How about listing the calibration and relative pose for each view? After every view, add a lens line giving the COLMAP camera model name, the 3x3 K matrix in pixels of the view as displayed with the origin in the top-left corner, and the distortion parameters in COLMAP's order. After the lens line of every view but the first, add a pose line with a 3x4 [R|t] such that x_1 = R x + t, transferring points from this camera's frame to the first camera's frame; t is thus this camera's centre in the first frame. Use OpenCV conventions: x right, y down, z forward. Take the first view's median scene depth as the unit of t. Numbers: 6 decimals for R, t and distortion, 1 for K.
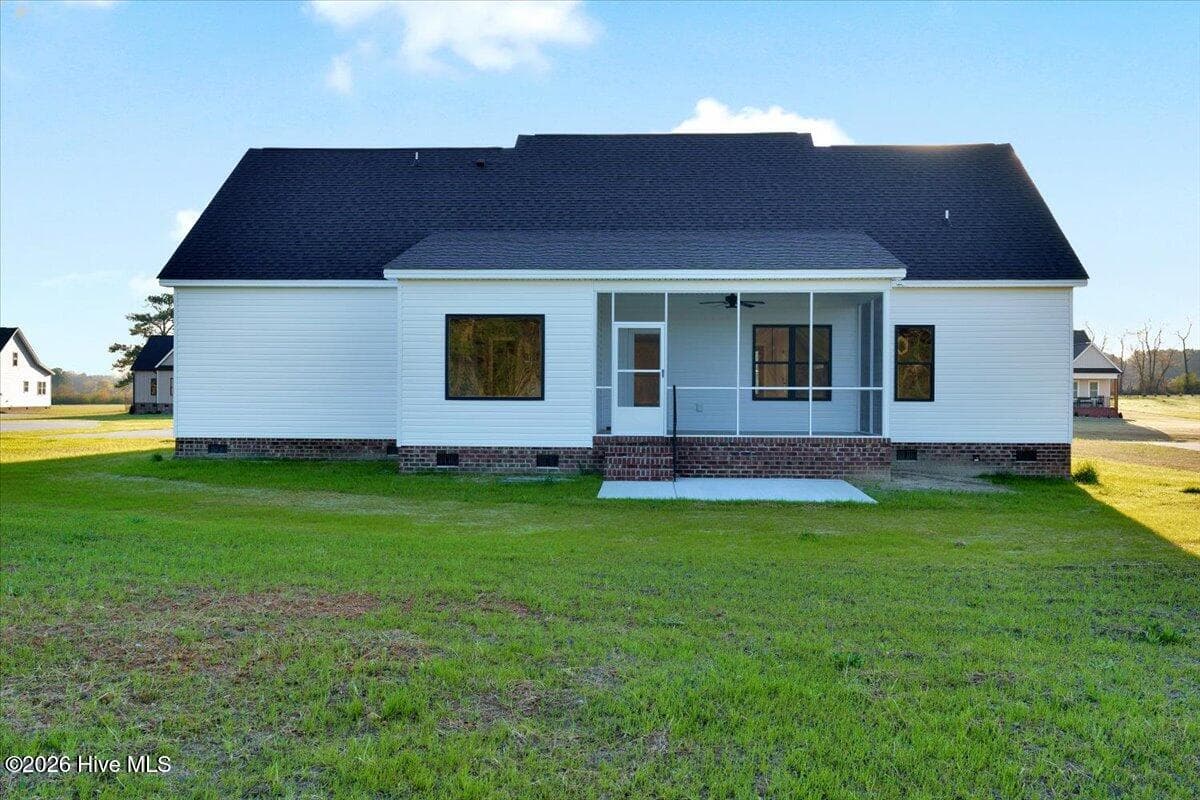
lens RADIAL K [[1174.8, 0, 600.0], [0, 1174.8, 400.0], [0, 0, 1]] dist [-0.015833, 0.016260]
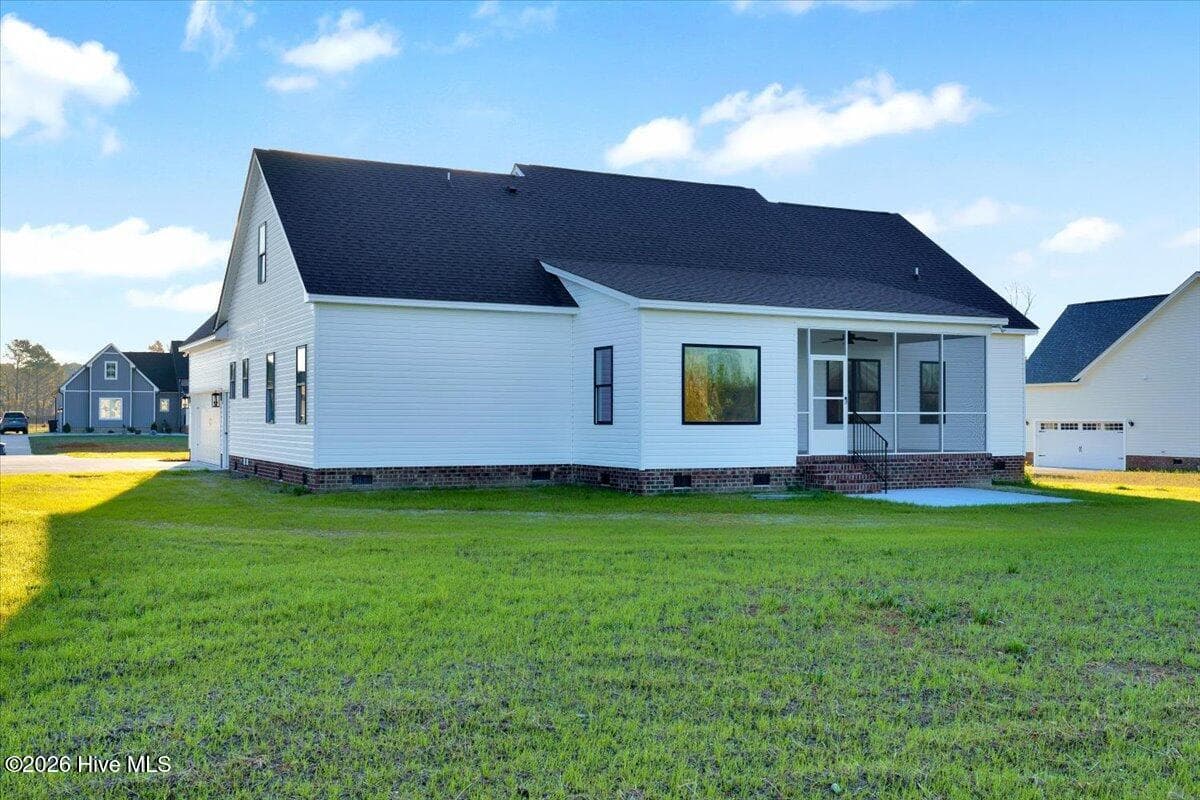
lens RADIAL K [[1174.8, 0, 600.0], [0, 1174.8, 400.0], [0, 0, 1]] dist [-0.015833, 0.016260]
pose [[0.868724, 0.004193, 0.495279, -0.719370], [0.005800, 0.999809, -0.018639, -0.002992], [-0.495263, 0.019064, 0.868534, 0.120272]]
